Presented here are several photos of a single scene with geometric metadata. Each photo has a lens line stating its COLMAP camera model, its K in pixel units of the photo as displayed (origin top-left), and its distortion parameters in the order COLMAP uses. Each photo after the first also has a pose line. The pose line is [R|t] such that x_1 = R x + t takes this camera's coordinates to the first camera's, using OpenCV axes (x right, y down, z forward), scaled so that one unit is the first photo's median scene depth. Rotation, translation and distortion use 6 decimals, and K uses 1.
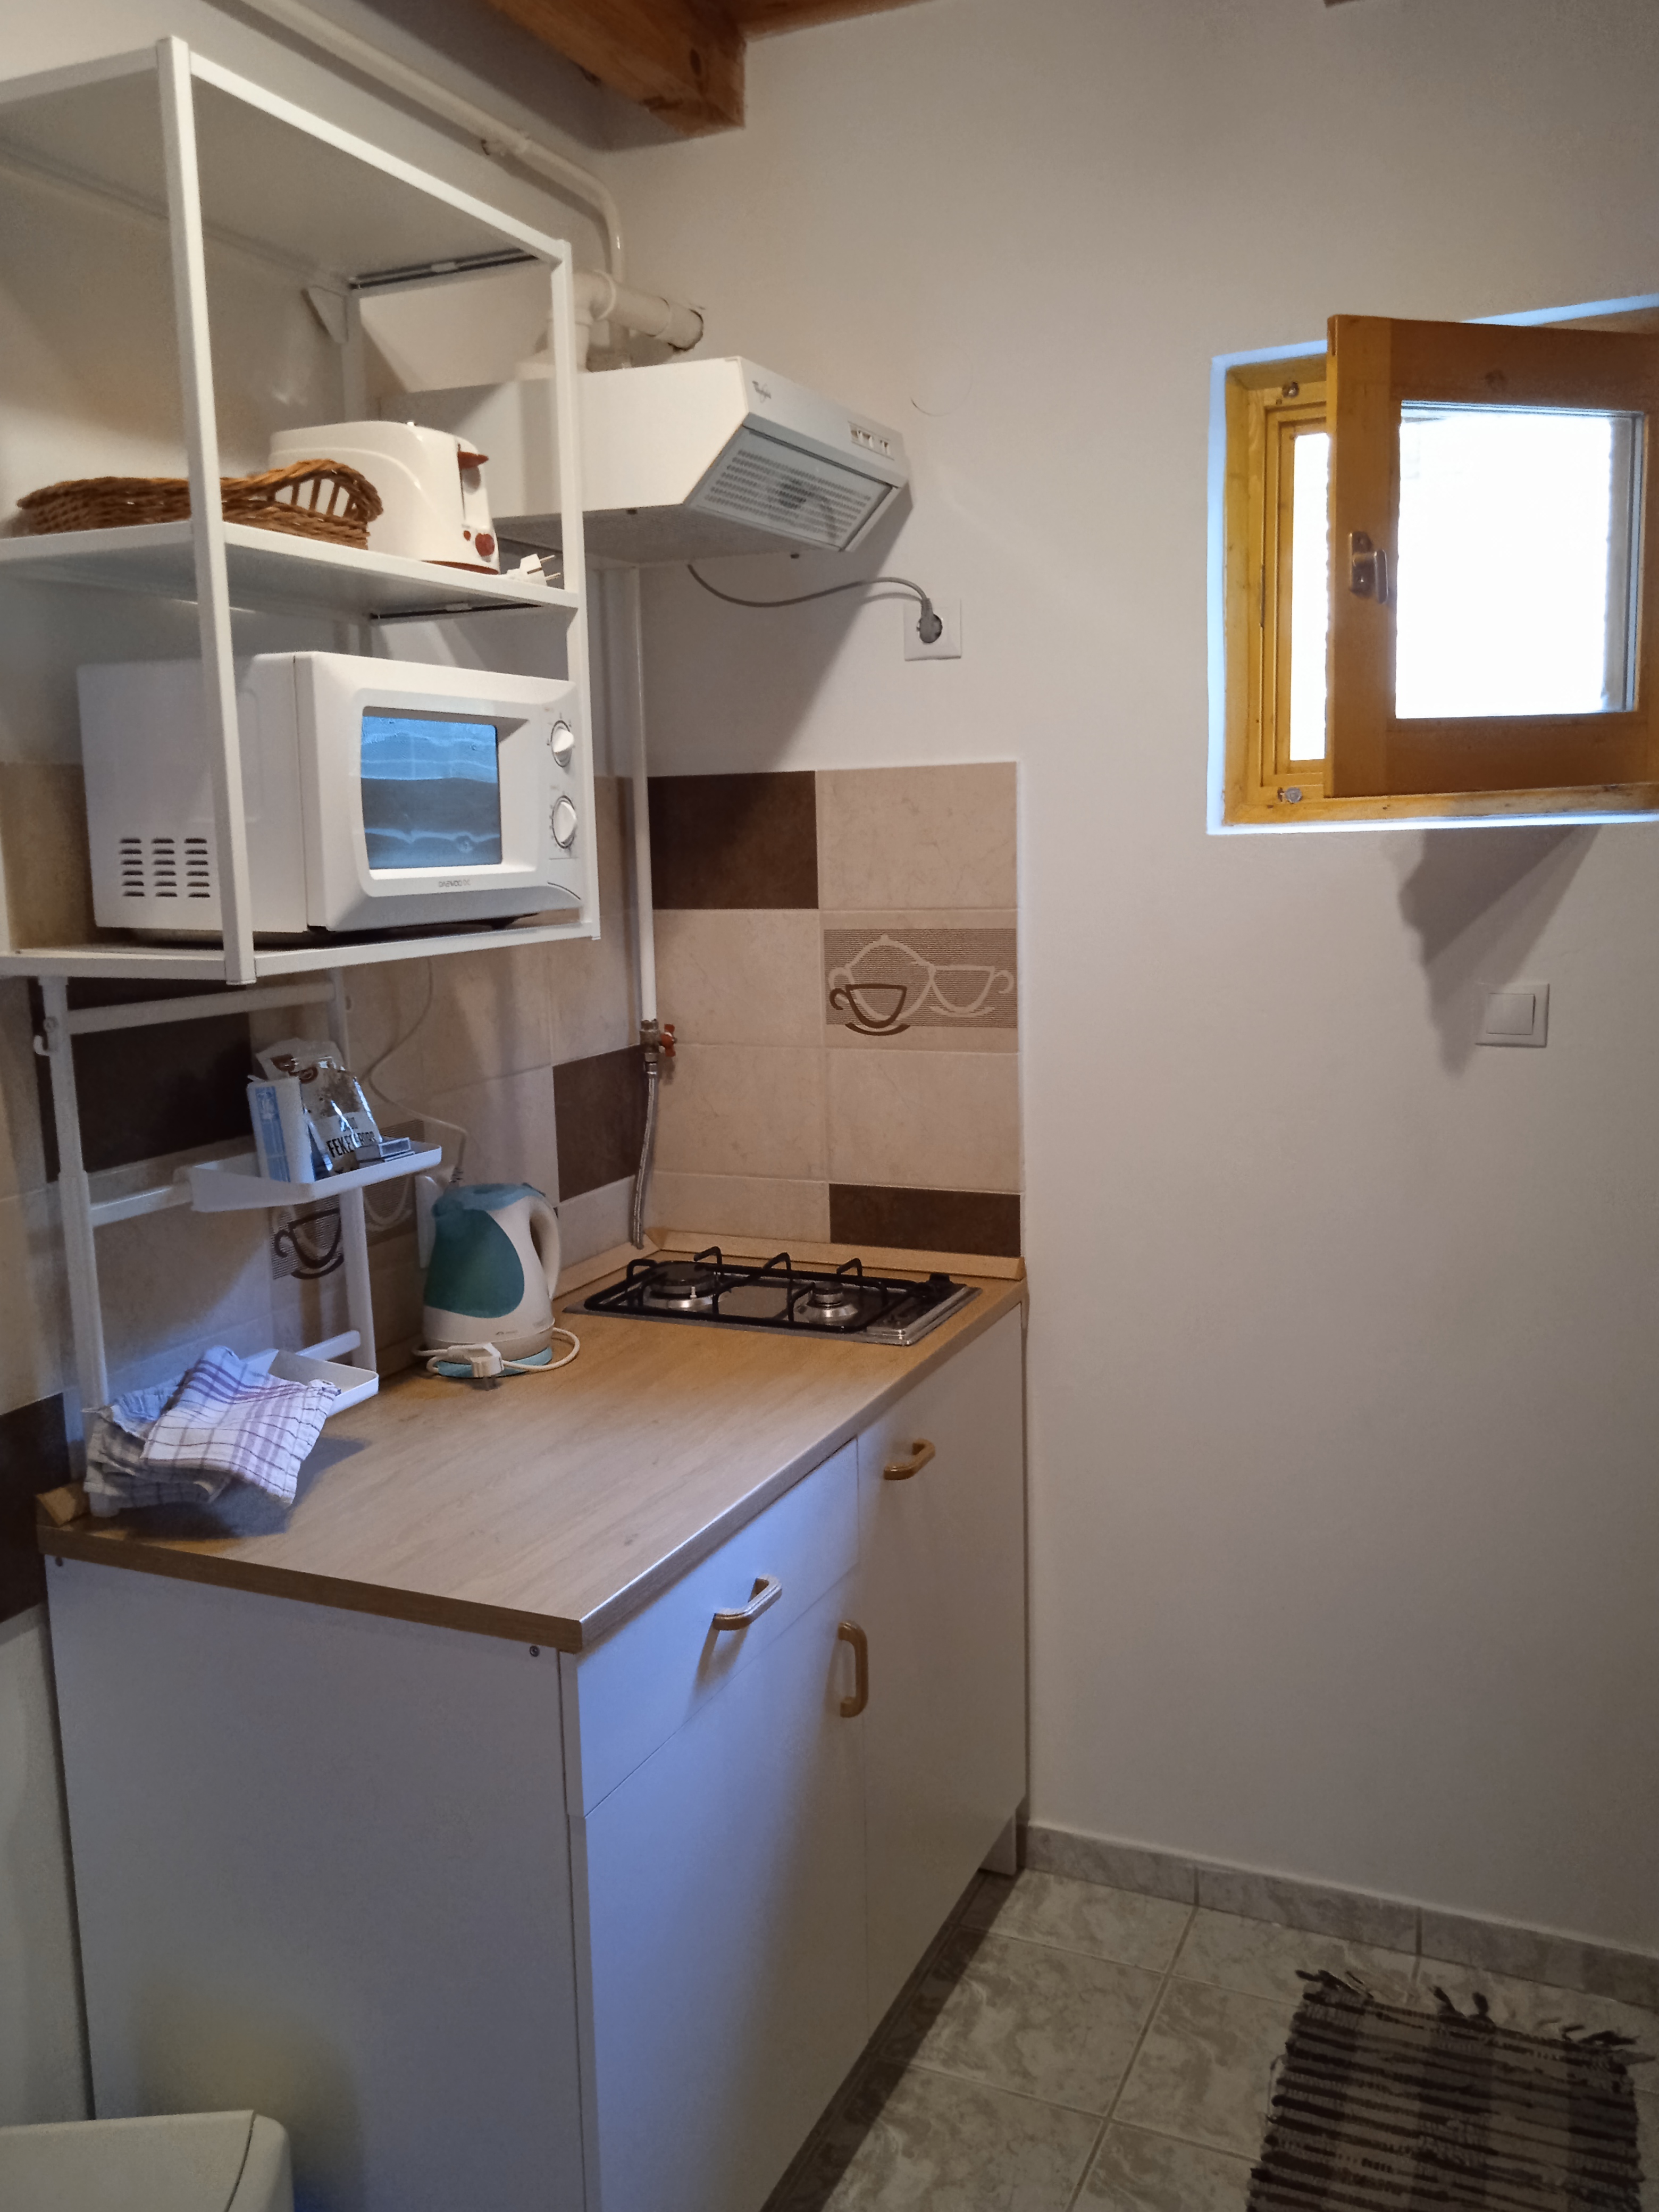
lens RADIAL K [[1834.3, 0, 825.3], [0, 1834.3, 1111.6], [0, 0, 1]] dist [0.011779, -0.002715]
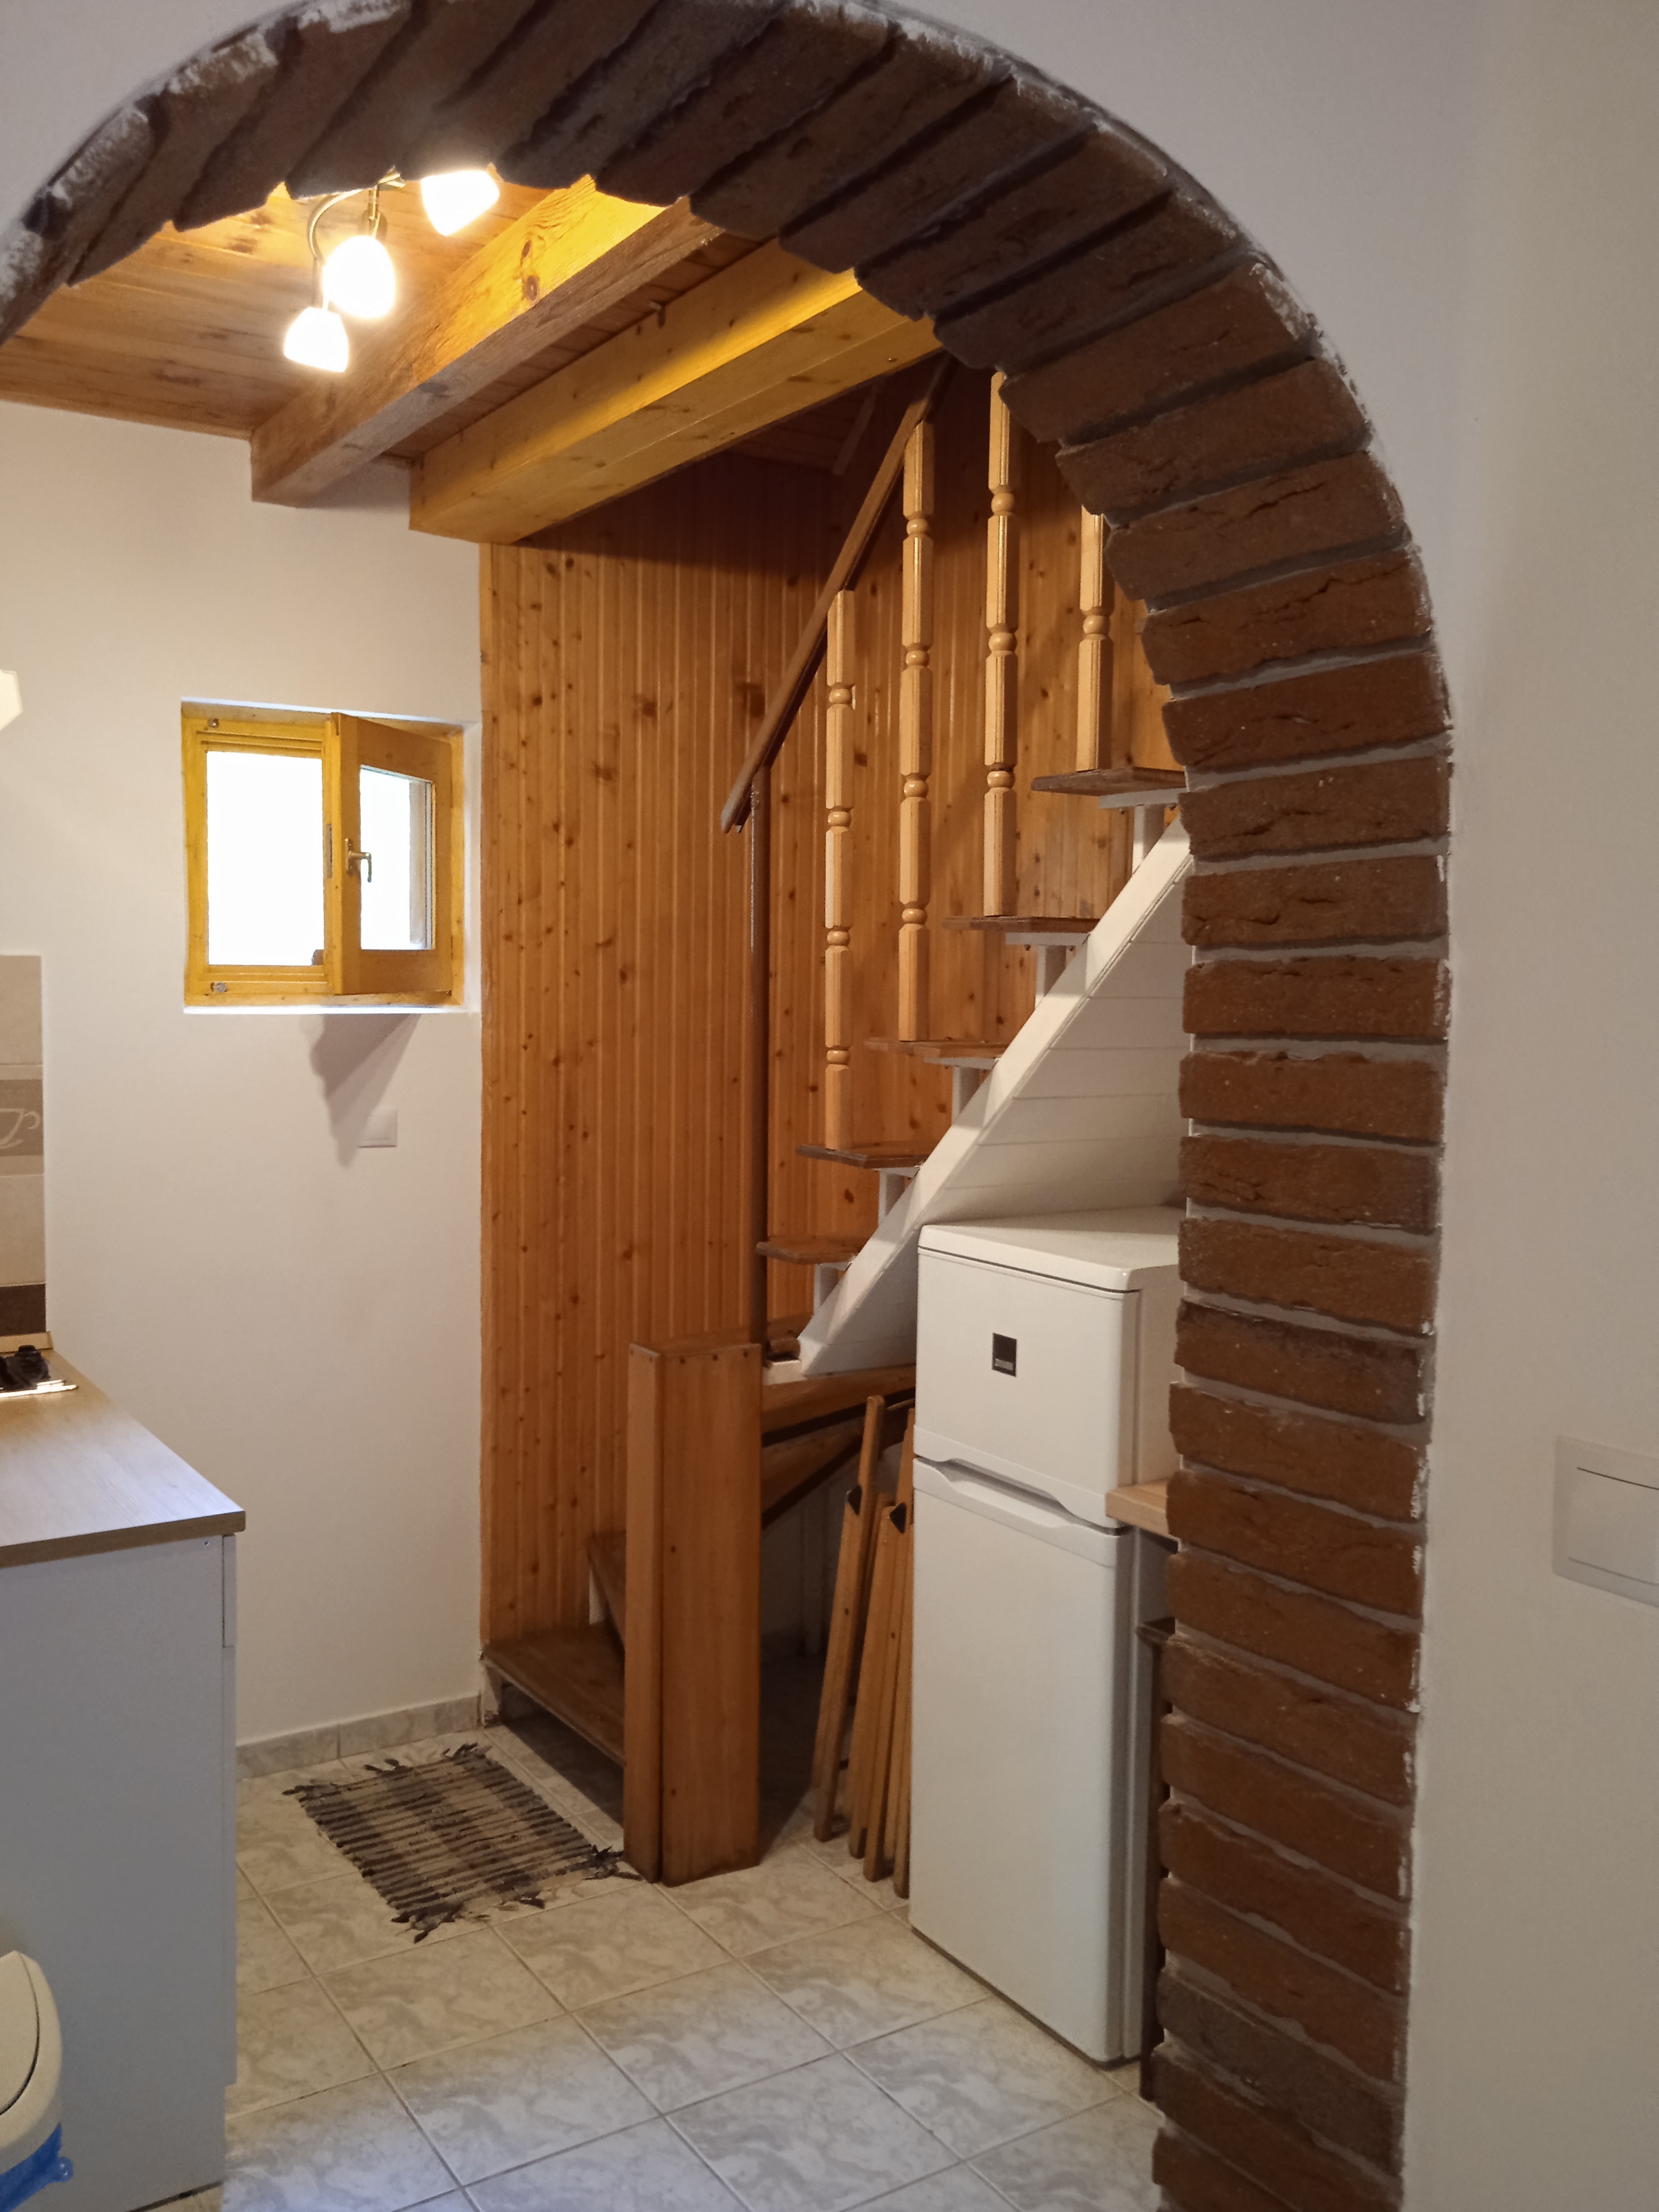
lens RADIAL K [[1834.3, 0, 822.6], [0, 1834.3, 1108.3], [0, 0, 1]] dist [0.011779, -0.002715]
pose [[0.522691, -0.023094, 0.852210, -0.786975], [0.102422, 0.994094, -0.035880, 0.028261], [-0.846347, 0.106040, 0.521969, -0.182181]]
